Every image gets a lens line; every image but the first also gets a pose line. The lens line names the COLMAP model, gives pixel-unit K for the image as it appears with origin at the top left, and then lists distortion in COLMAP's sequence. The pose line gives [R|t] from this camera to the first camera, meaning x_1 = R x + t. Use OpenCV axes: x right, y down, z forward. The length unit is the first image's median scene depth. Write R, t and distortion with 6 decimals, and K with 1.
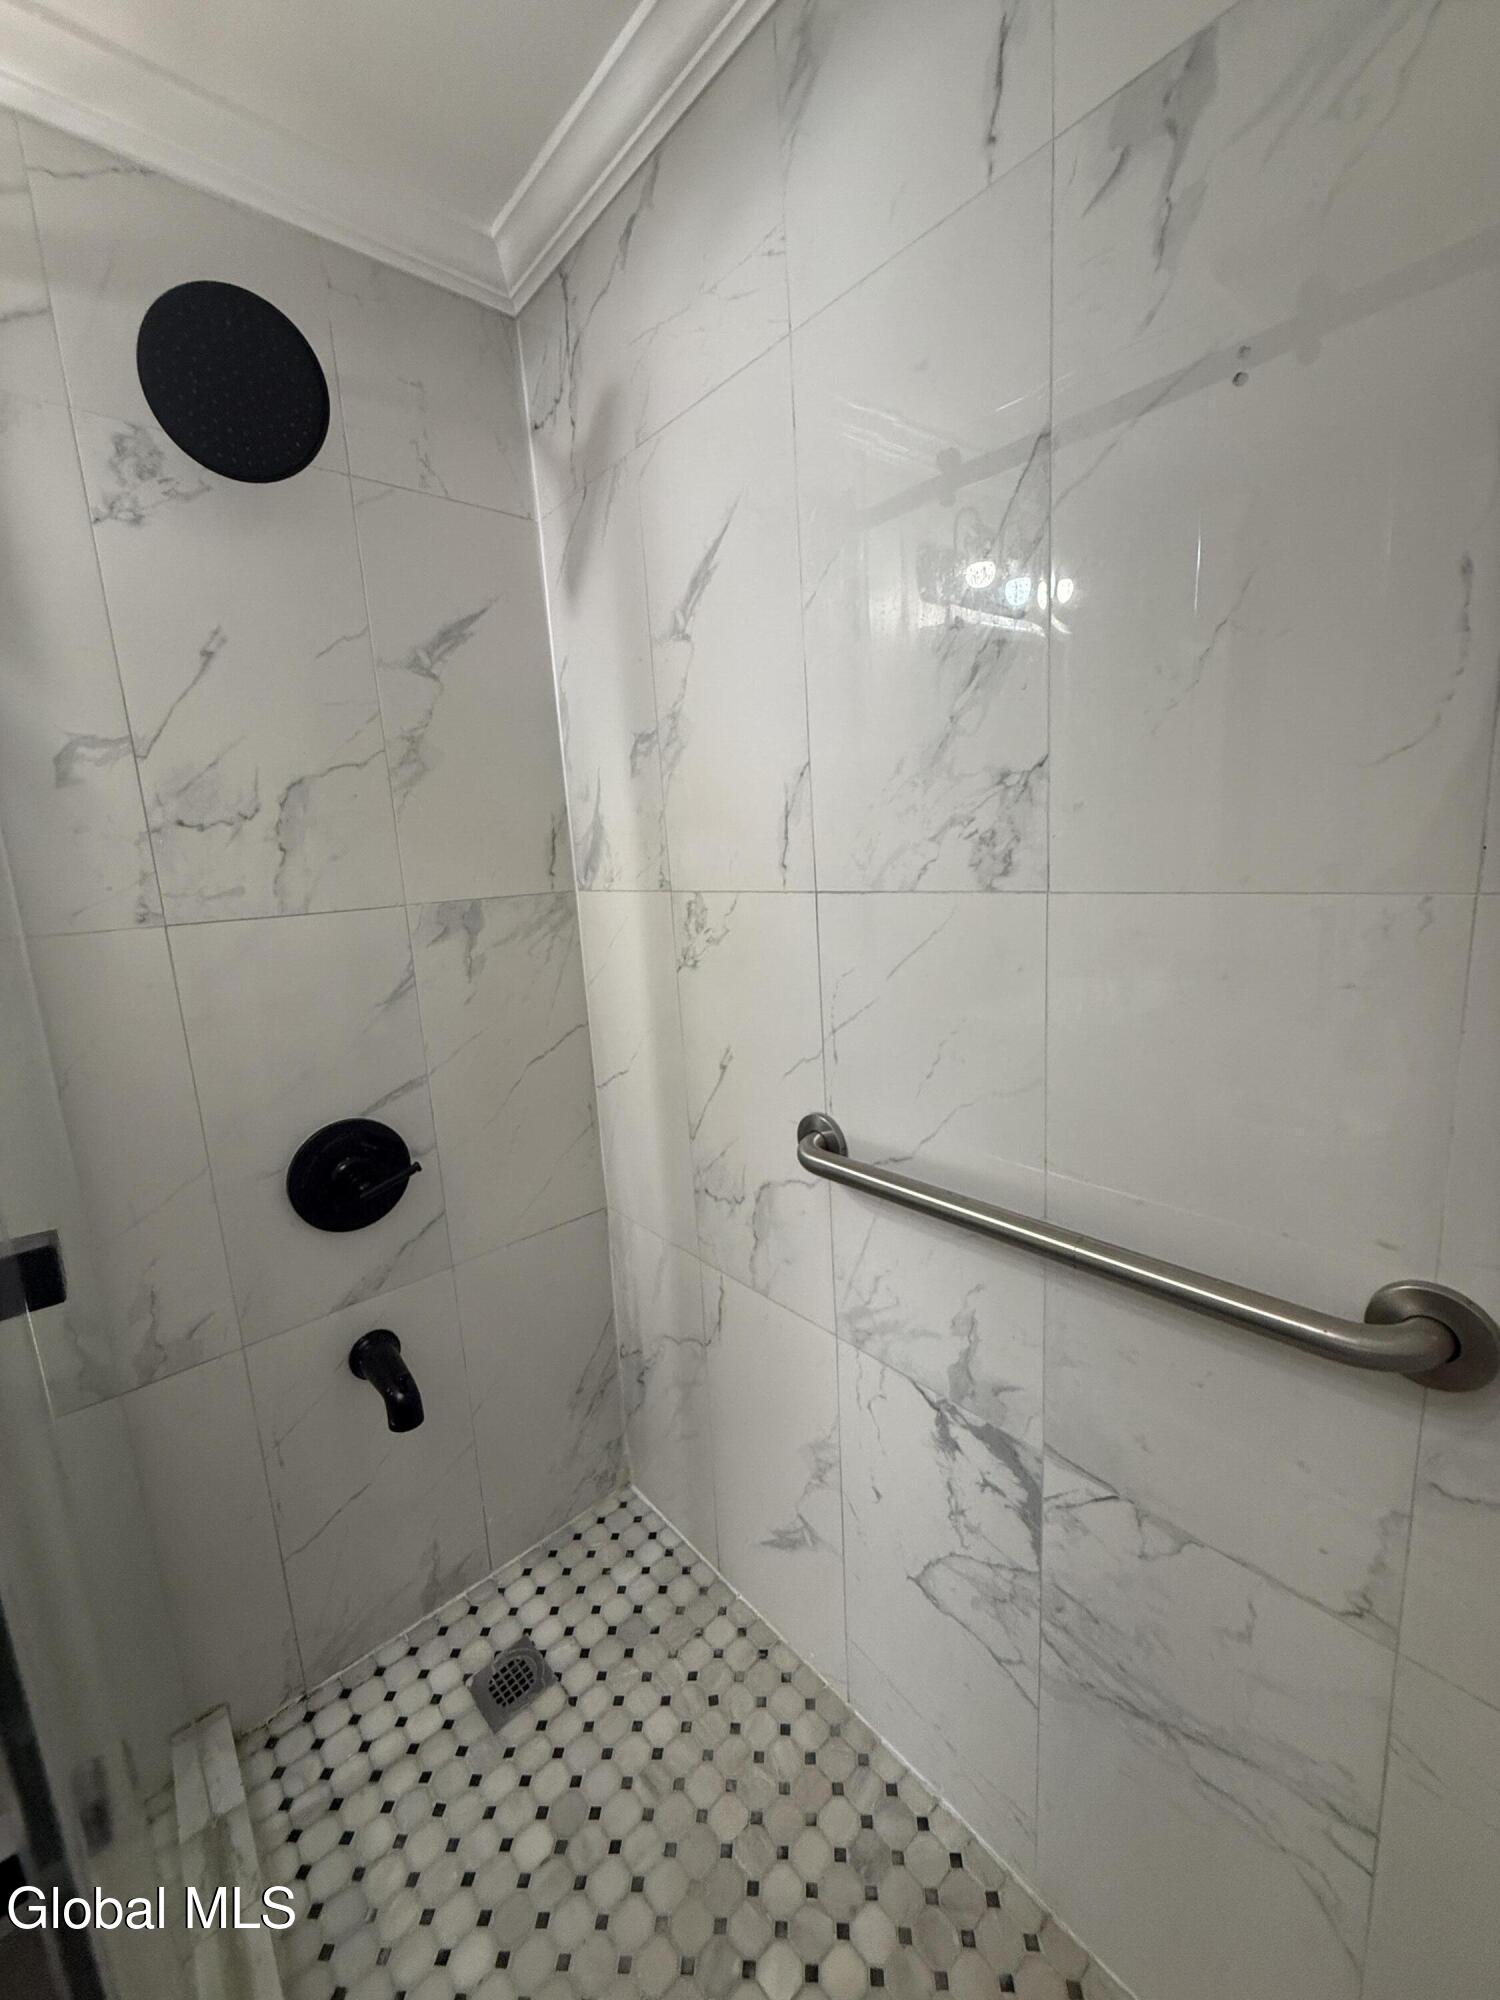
lens RADIAL K [[794.9, 0, 751.9], [0, 794.9, 992.0], [0, 0, 1]] dist [-0.000574, -0.000223]
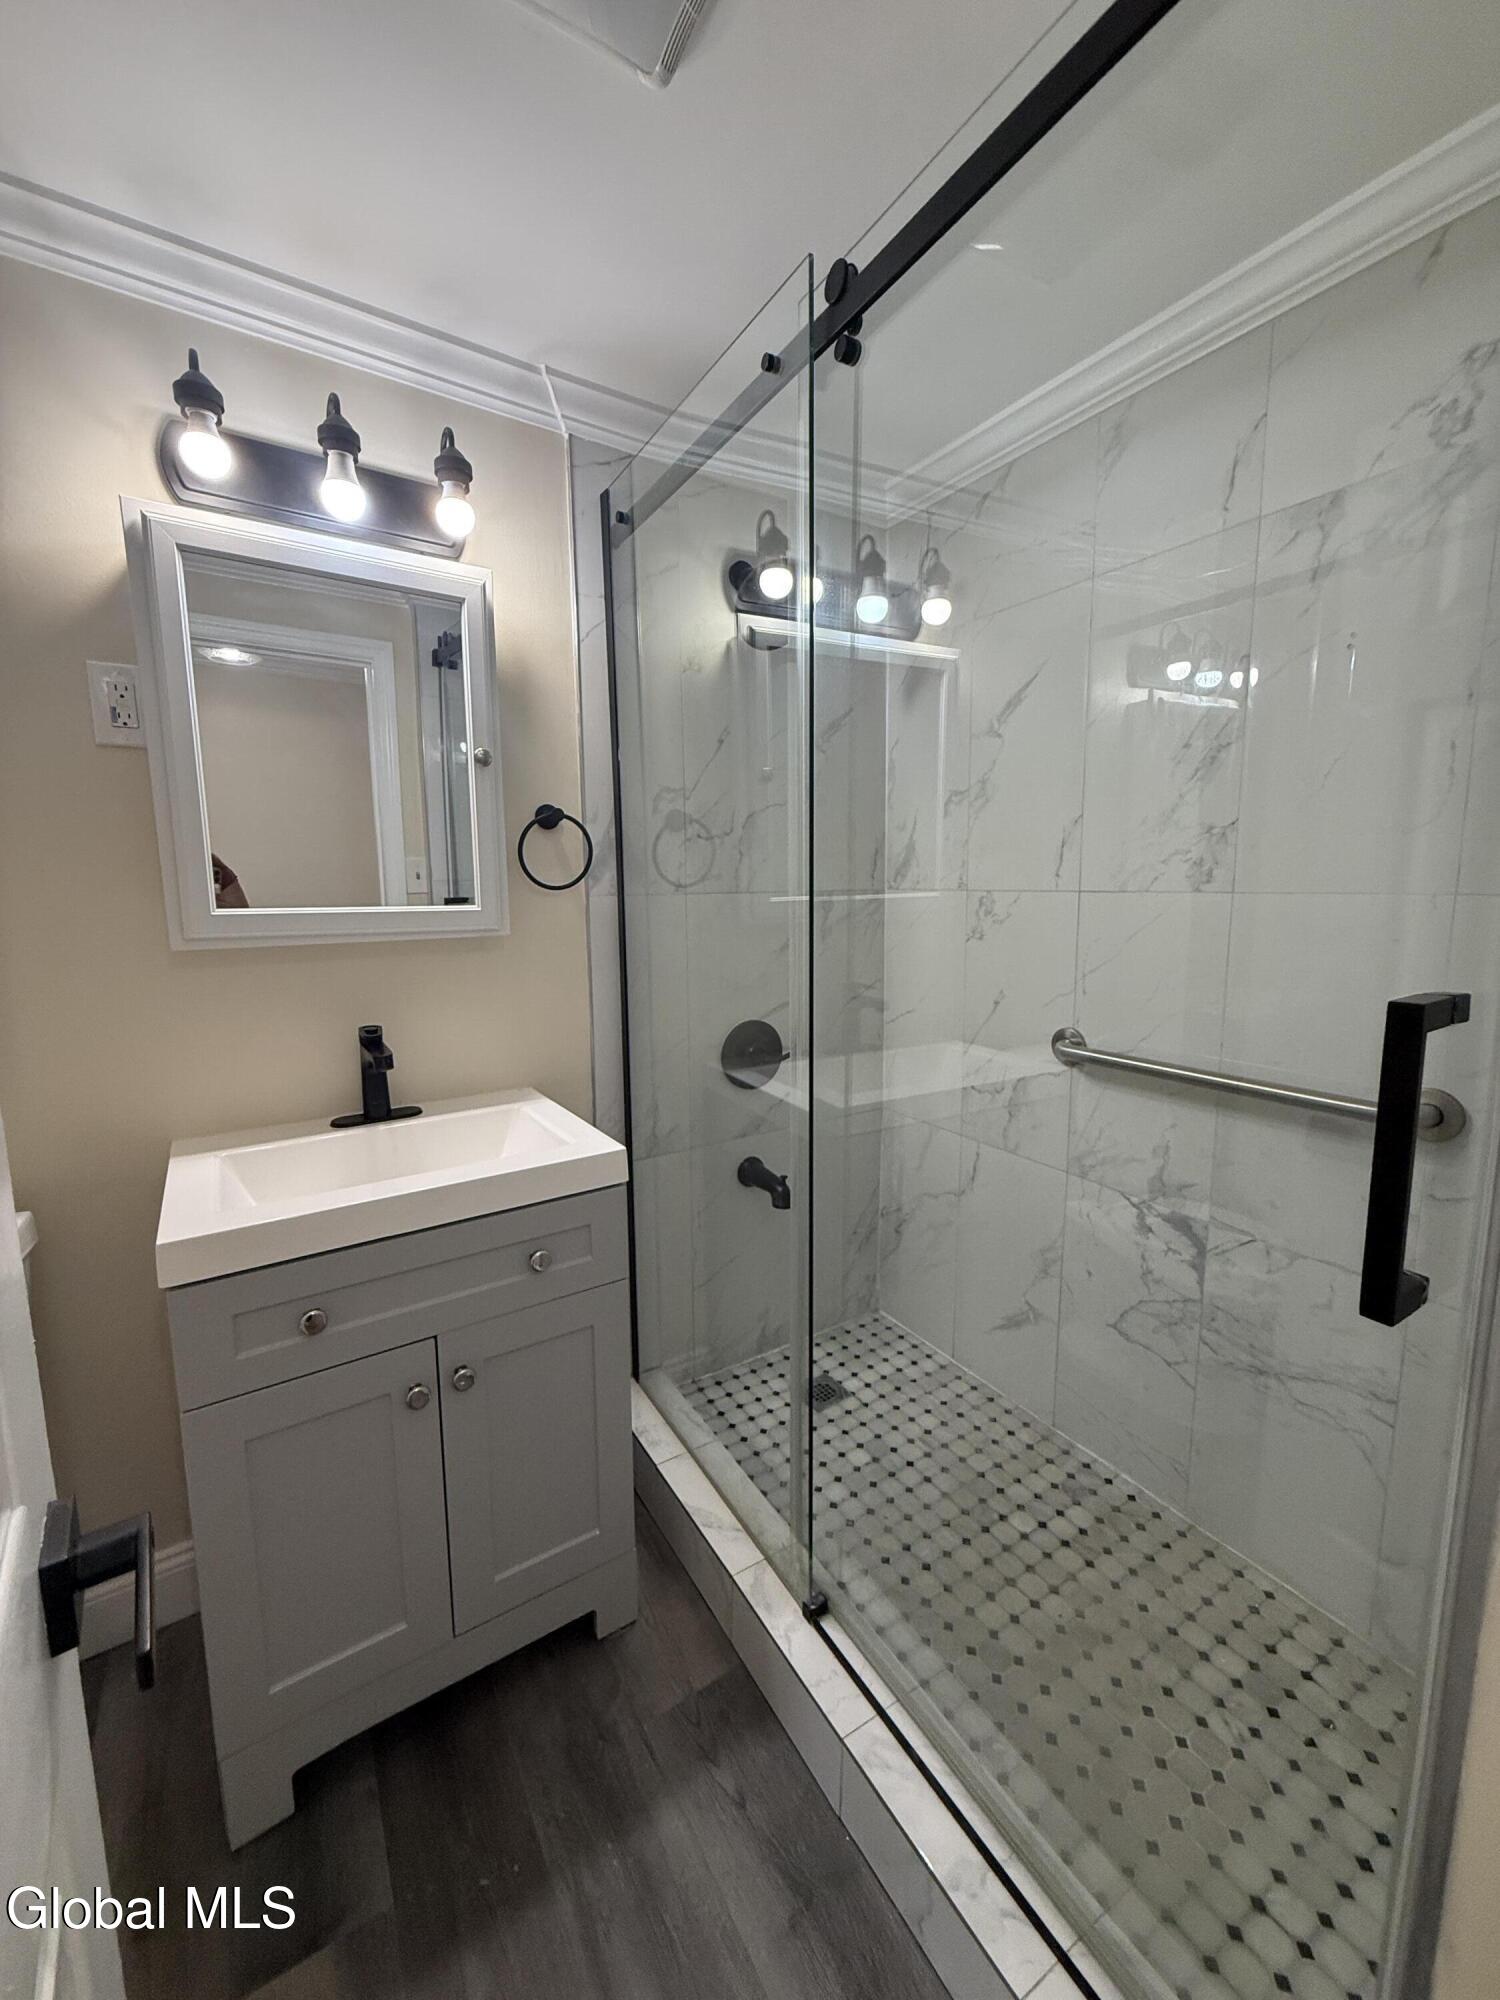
lens RADIAL K [[794.7, 0, 749.3], [0, 794.7, 991.6], [0, 0, 1]] dist [-0.002325, -0.000227]
pose [[0.985135, 0.068822, -0.157394, -0.302531], [-0.073788, 0.996937, -0.025920, 0.165911], [0.155128, 0.037149, 0.987196, -0.695605]]
